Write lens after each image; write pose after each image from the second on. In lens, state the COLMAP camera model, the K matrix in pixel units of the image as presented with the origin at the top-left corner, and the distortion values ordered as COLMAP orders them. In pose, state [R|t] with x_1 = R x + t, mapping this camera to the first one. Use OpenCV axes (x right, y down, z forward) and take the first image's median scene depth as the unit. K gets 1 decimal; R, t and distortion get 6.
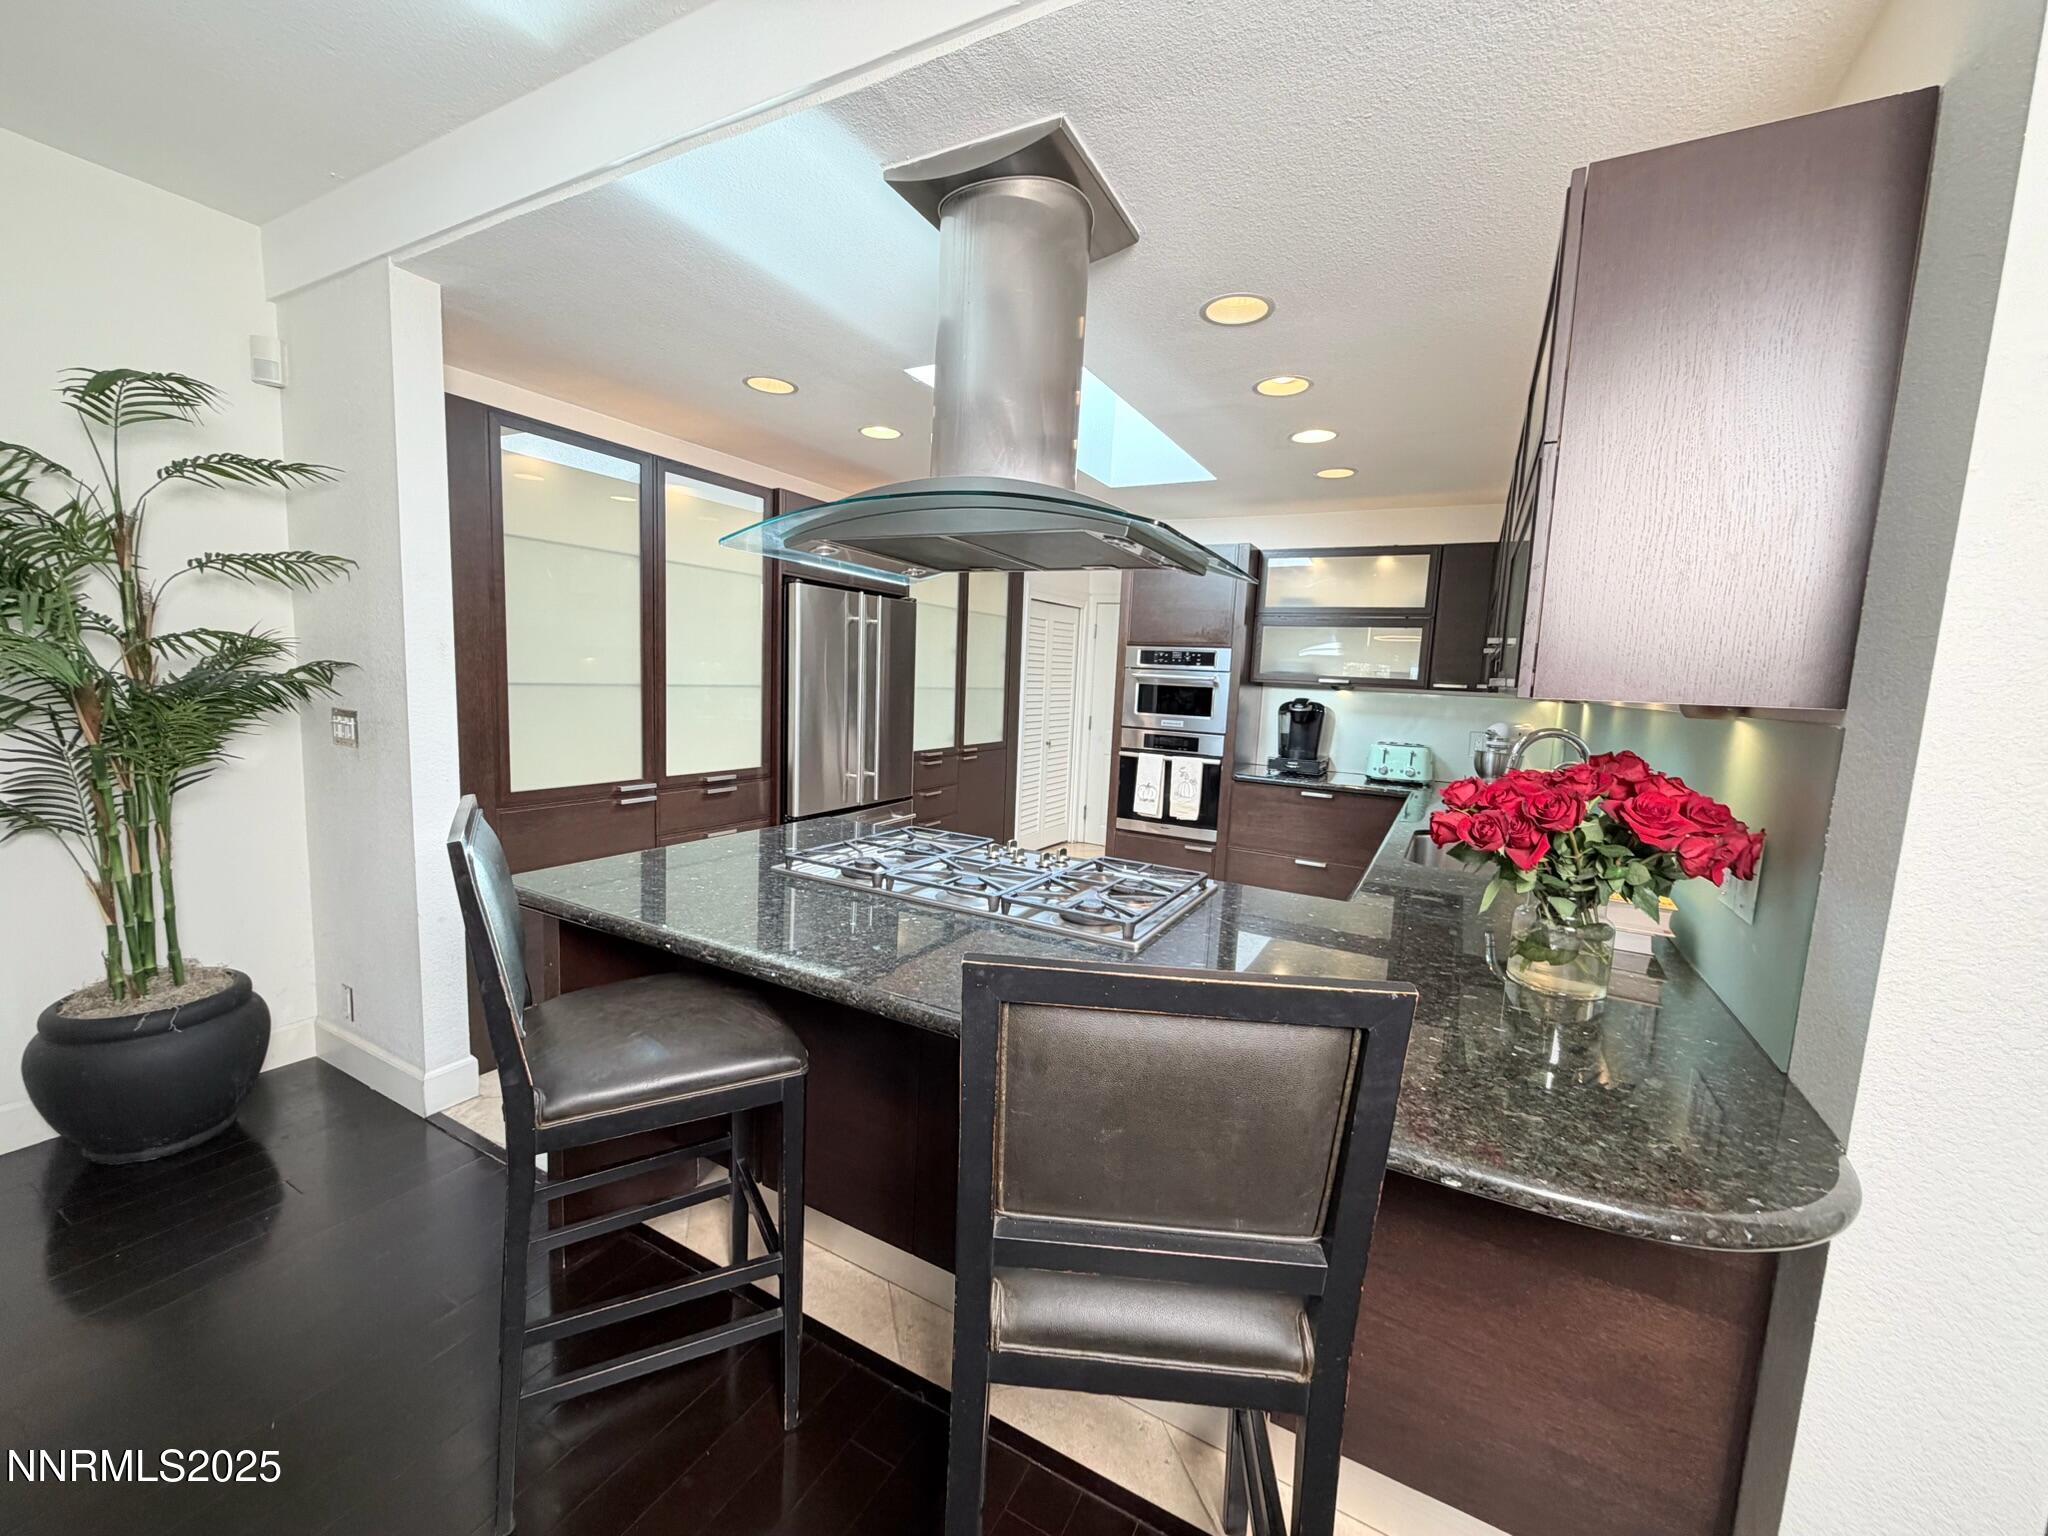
lens RADIAL K [[813.4, 0, 1020.1], [0, 813.4, 767.5], [0, 0, 1]] dist [0.001893, -0.000322]
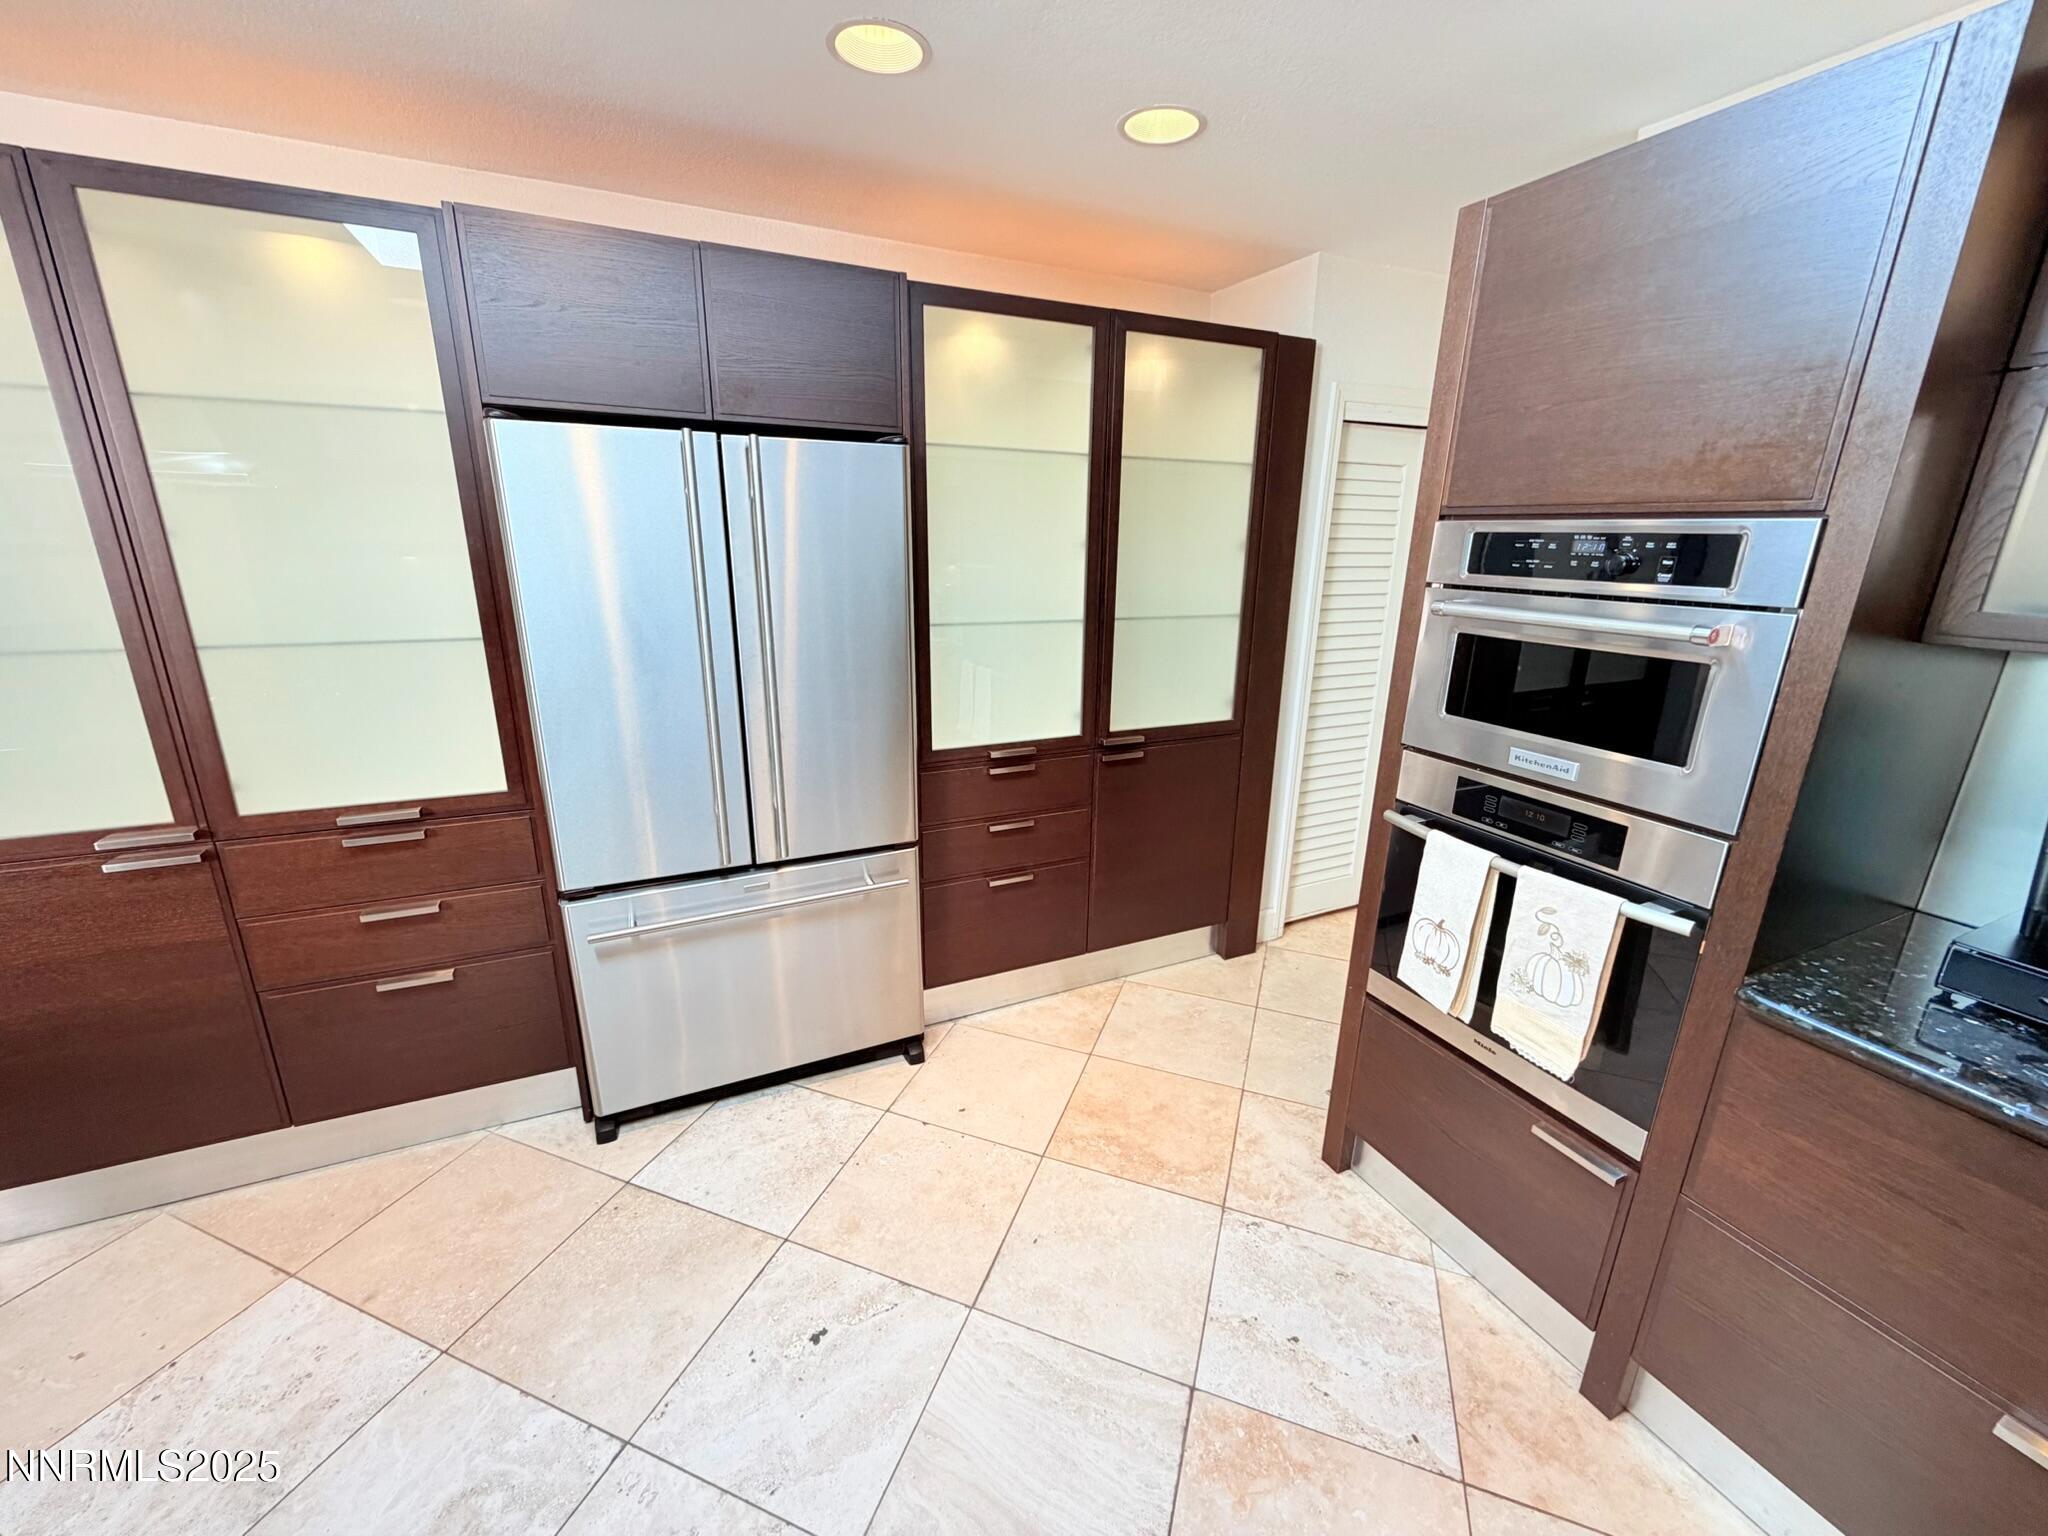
lens RADIAL K [[813.4, 0, 1020.1], [0, 813.4, 767.5], [0, 0, 1]] dist [0.001893, -0.000322]
pose [[0.803469, 0.133400, -0.580208, 0.207355], [-0.049655, 0.986193, 0.157981, -0.093094], [0.593272, -0.098122, 0.799000, 0.615667]]
